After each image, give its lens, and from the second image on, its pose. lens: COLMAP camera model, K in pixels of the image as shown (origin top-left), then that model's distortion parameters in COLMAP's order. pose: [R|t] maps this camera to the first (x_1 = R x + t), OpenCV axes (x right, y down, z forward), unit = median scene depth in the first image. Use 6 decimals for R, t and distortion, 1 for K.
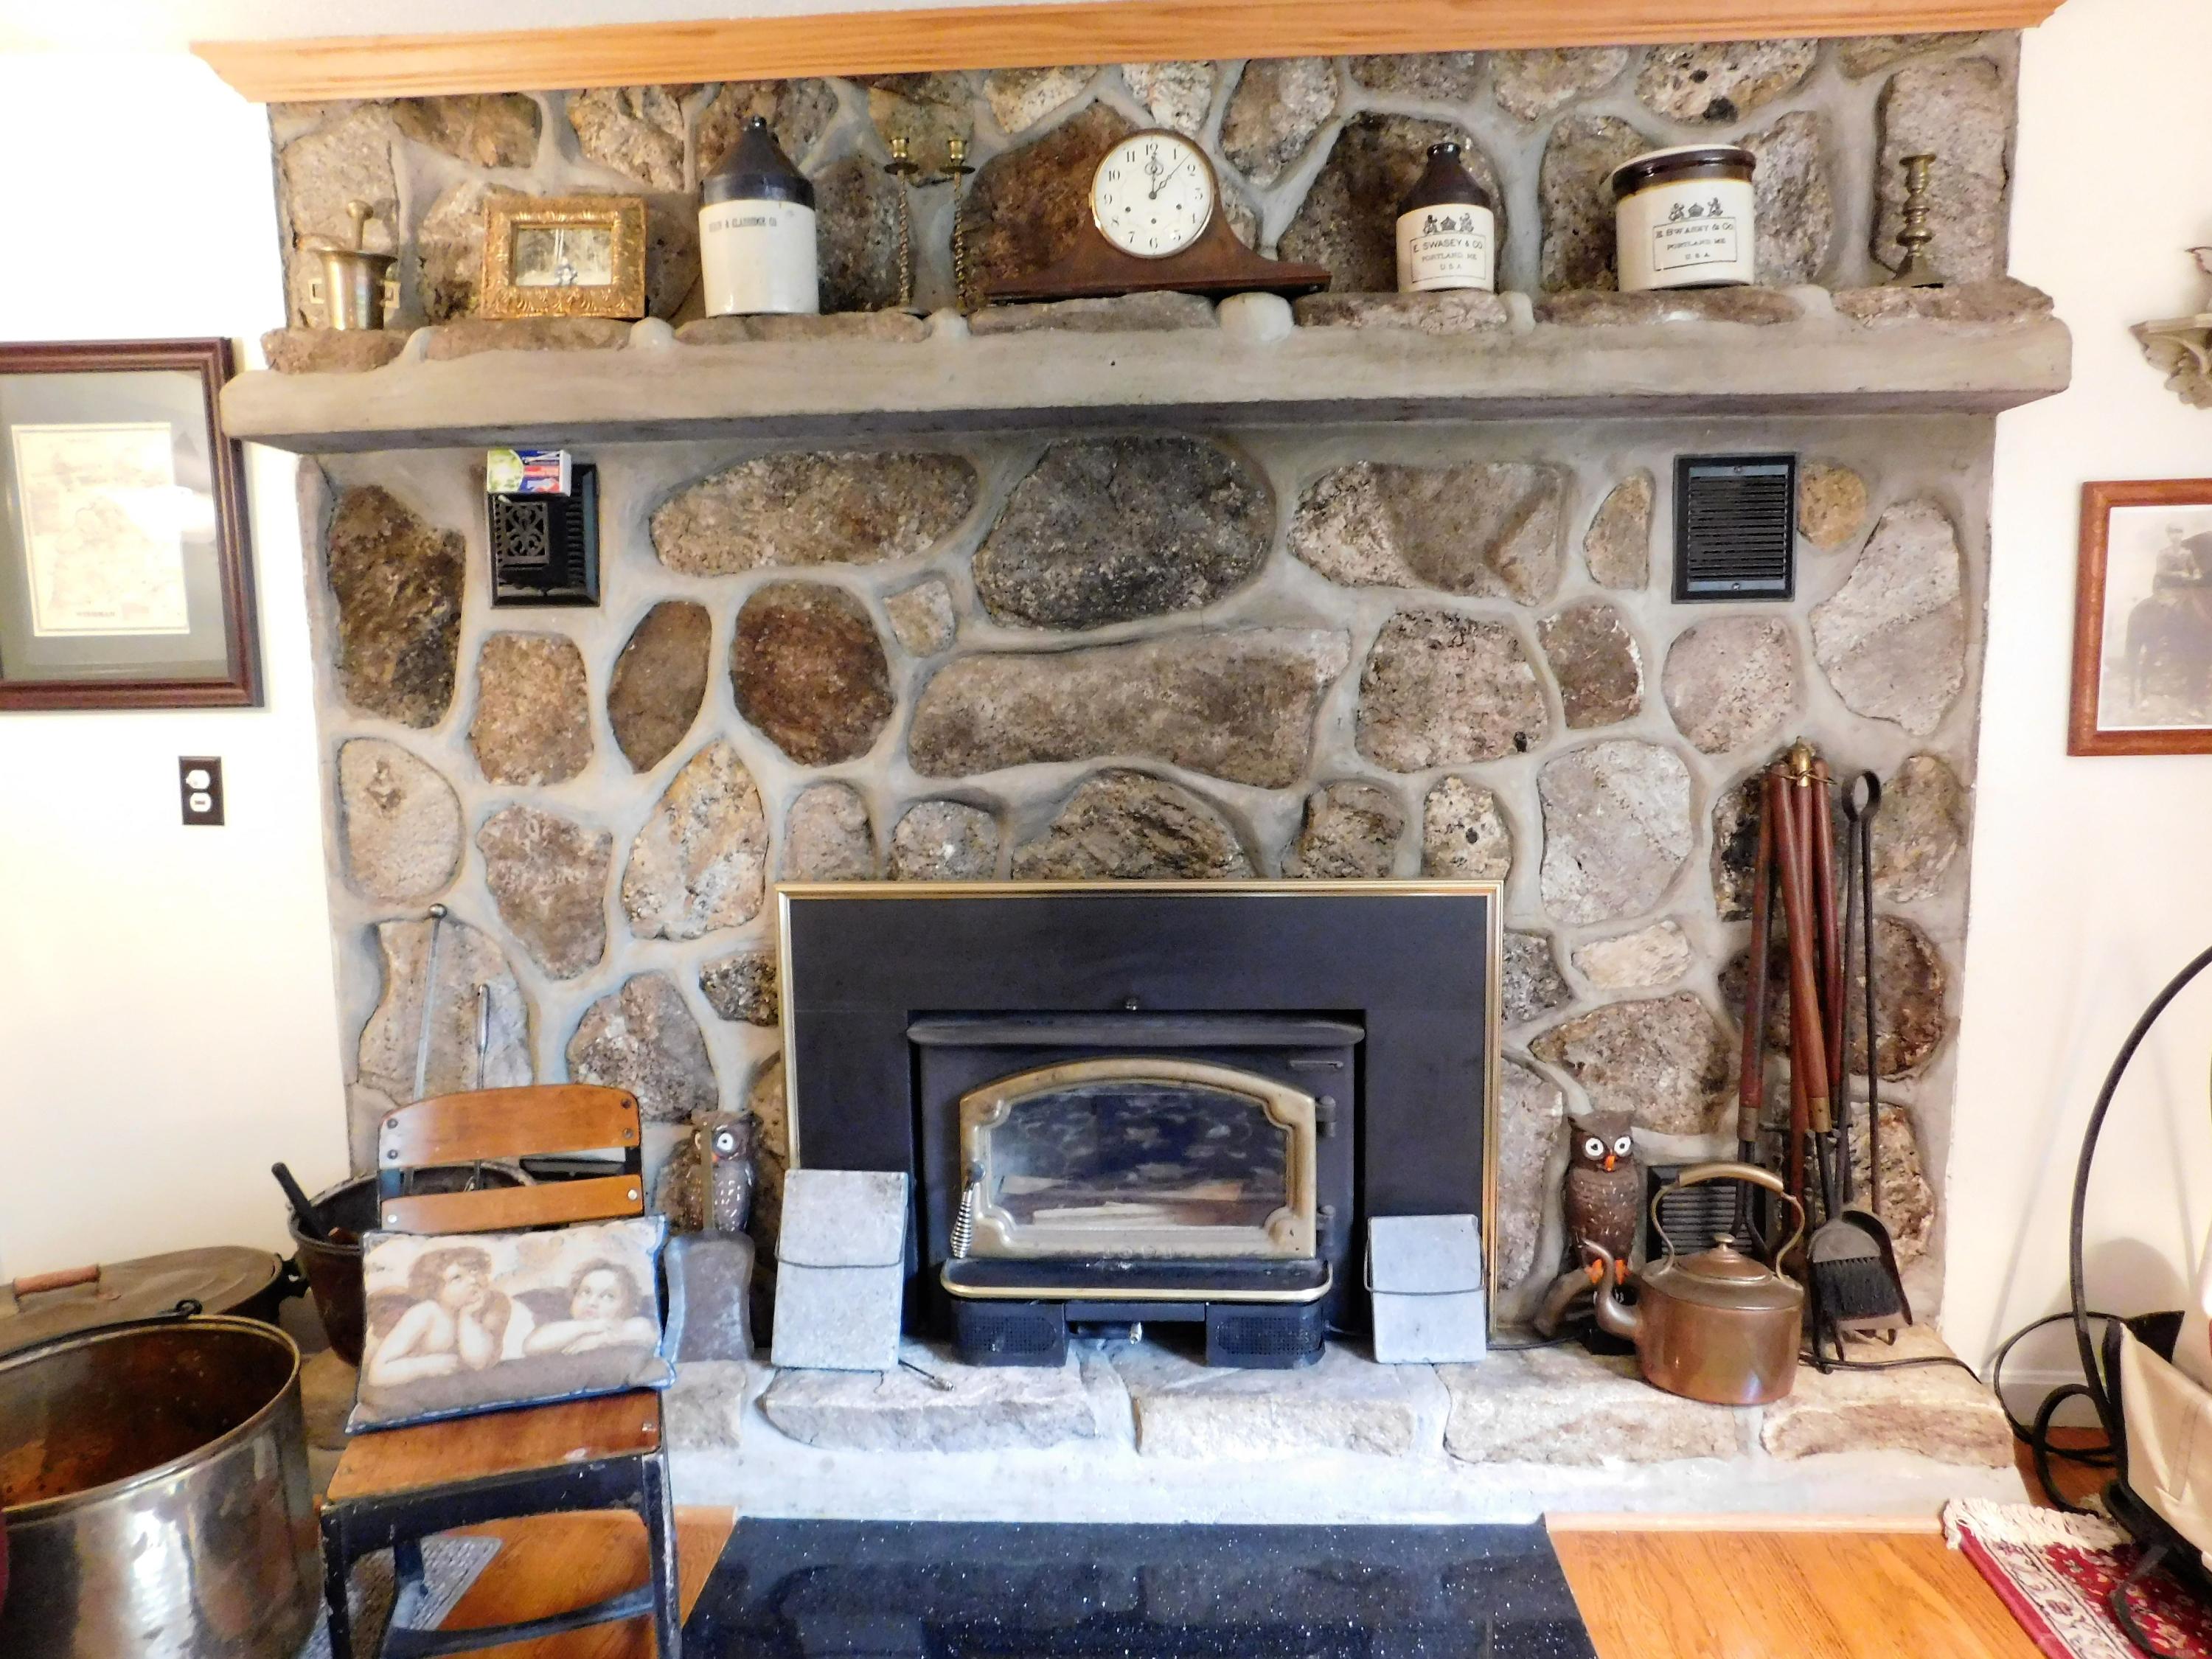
lens RADIAL K [[1471.7, 0, 1105.6], [0, 1471.7, 834.6], [0, 0, 1]] dist [-0.041562, 0.007050]
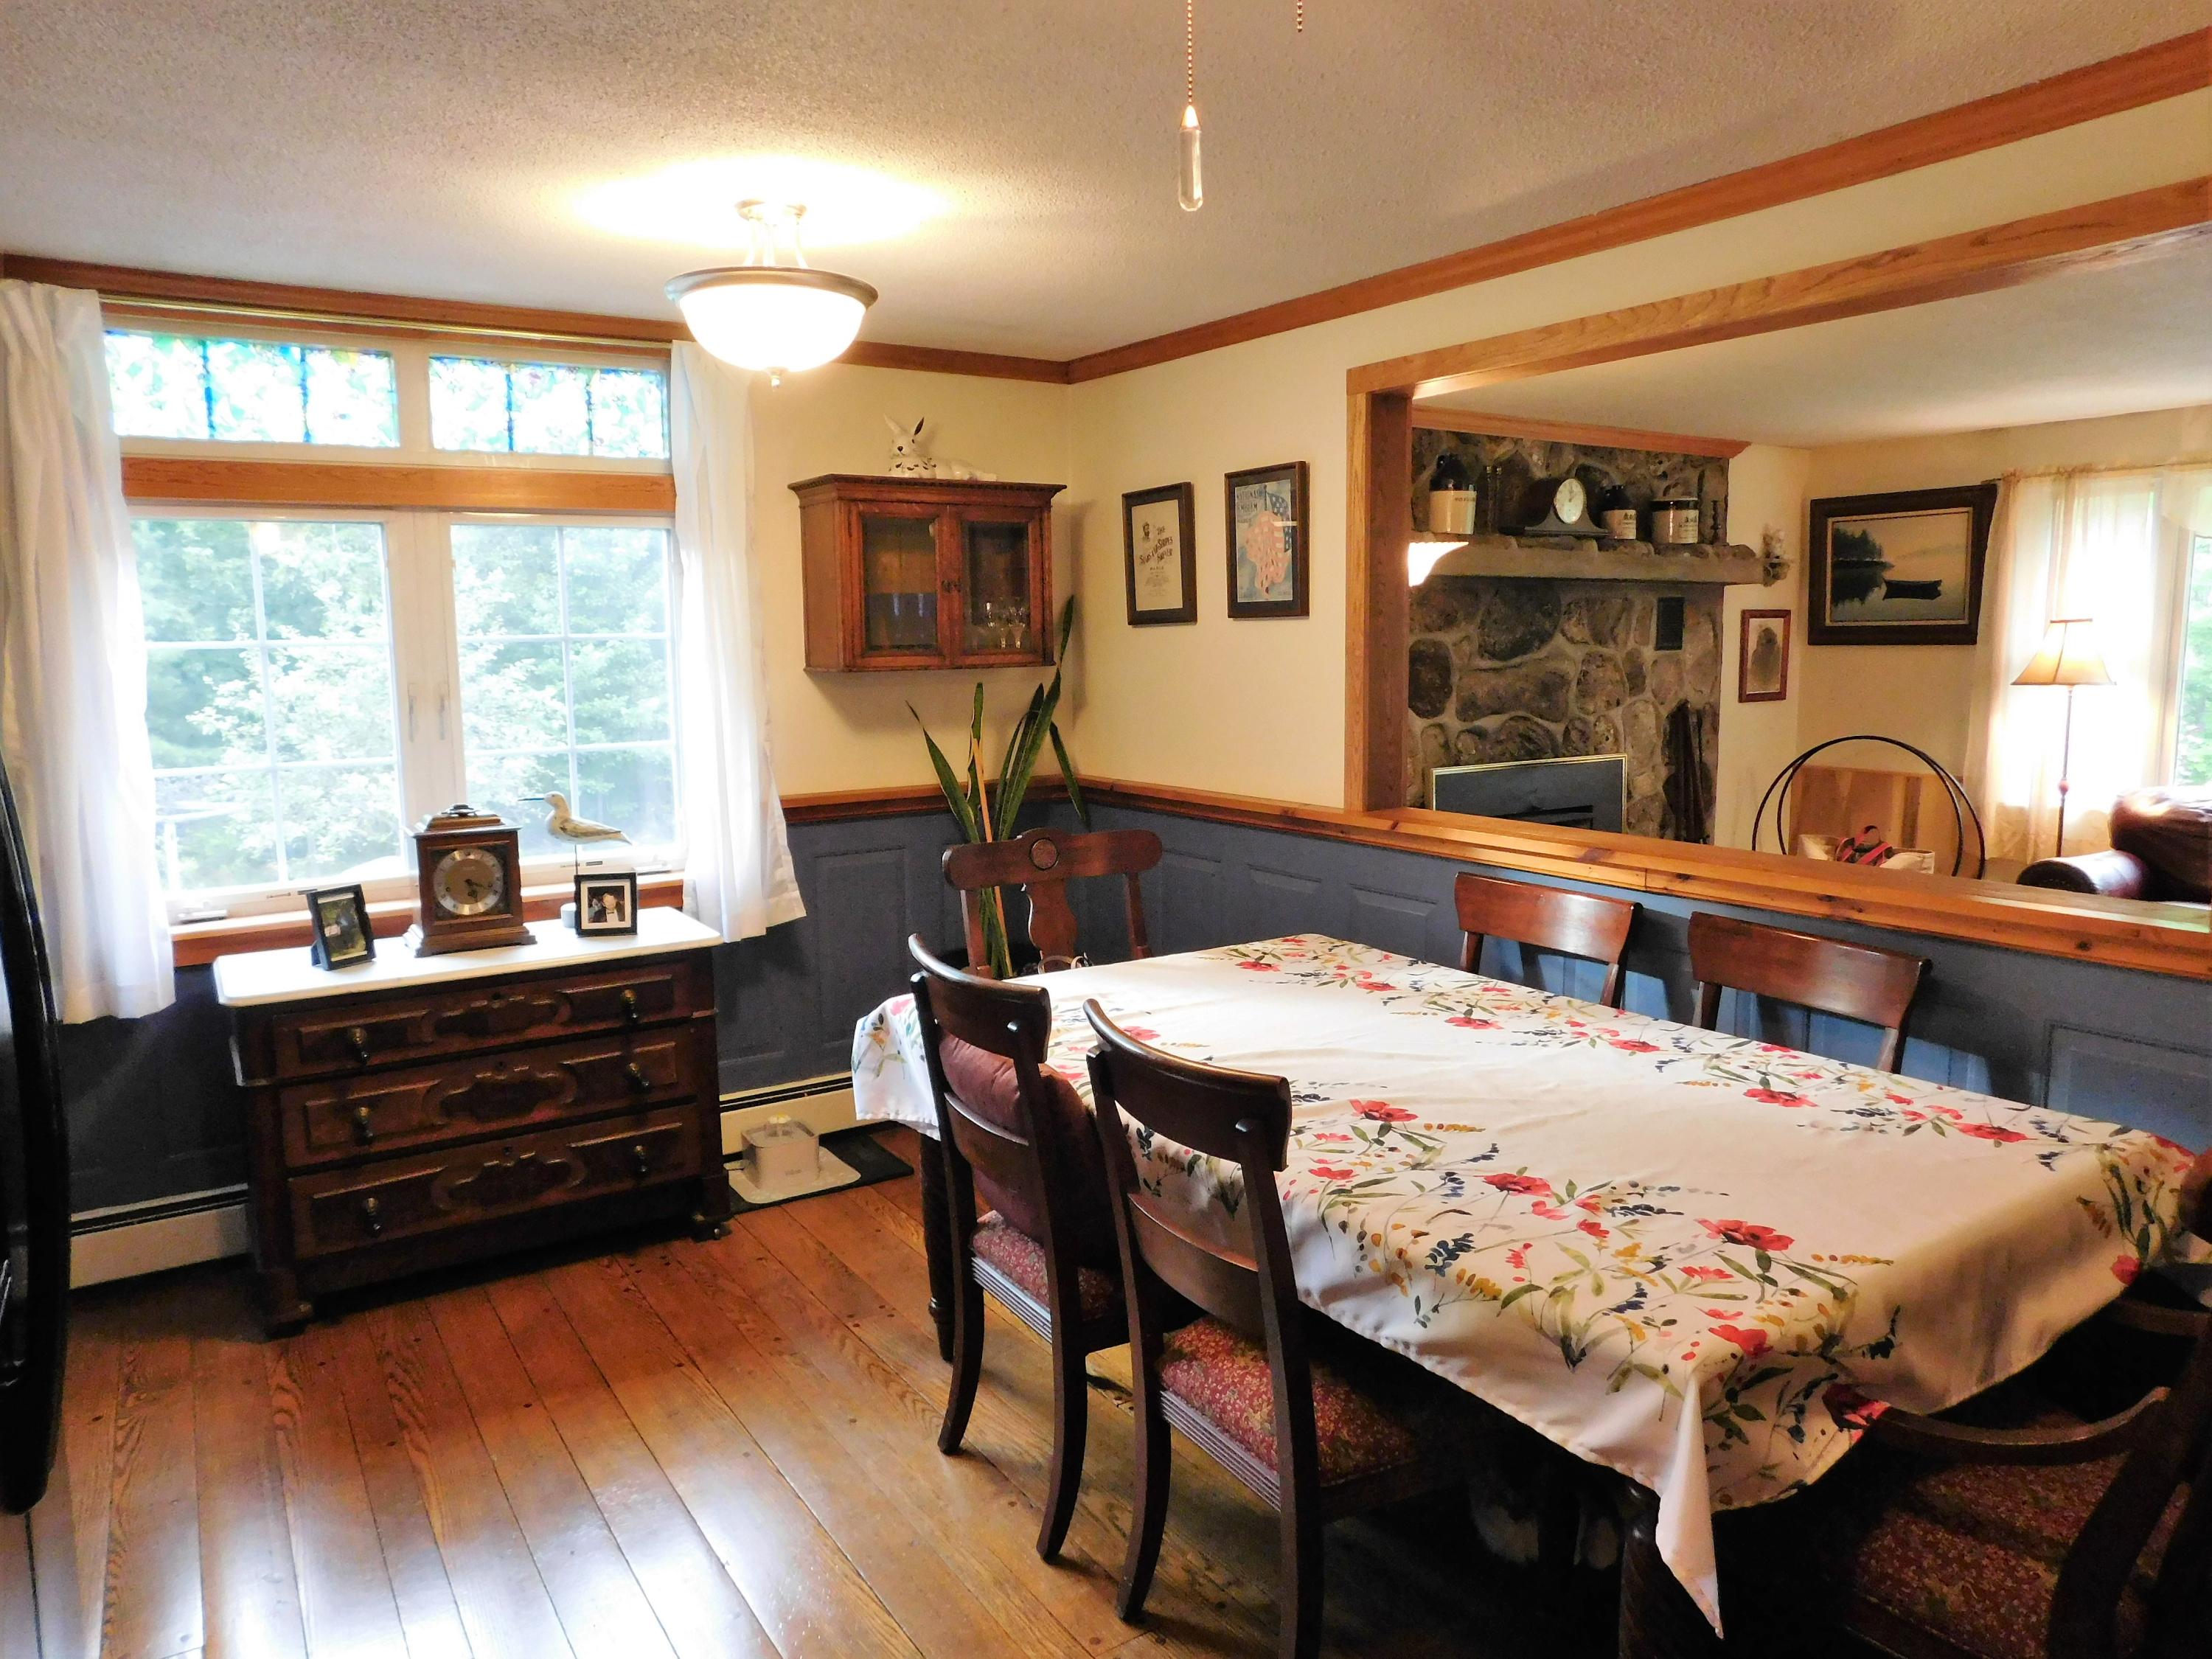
lens RADIAL K [[1471.7, 0, 1109.3], [0, 1471.7, 823.2], [0, 0, 1]] dist [-0.041562, 0.007050]
pose [[0.796368, -0.069889, 0.600761, -2.071262], [0.071860, 0.997199, 0.020751, 0.035242], [-0.600528, 0.026645, 0.799160, -0.568967]]
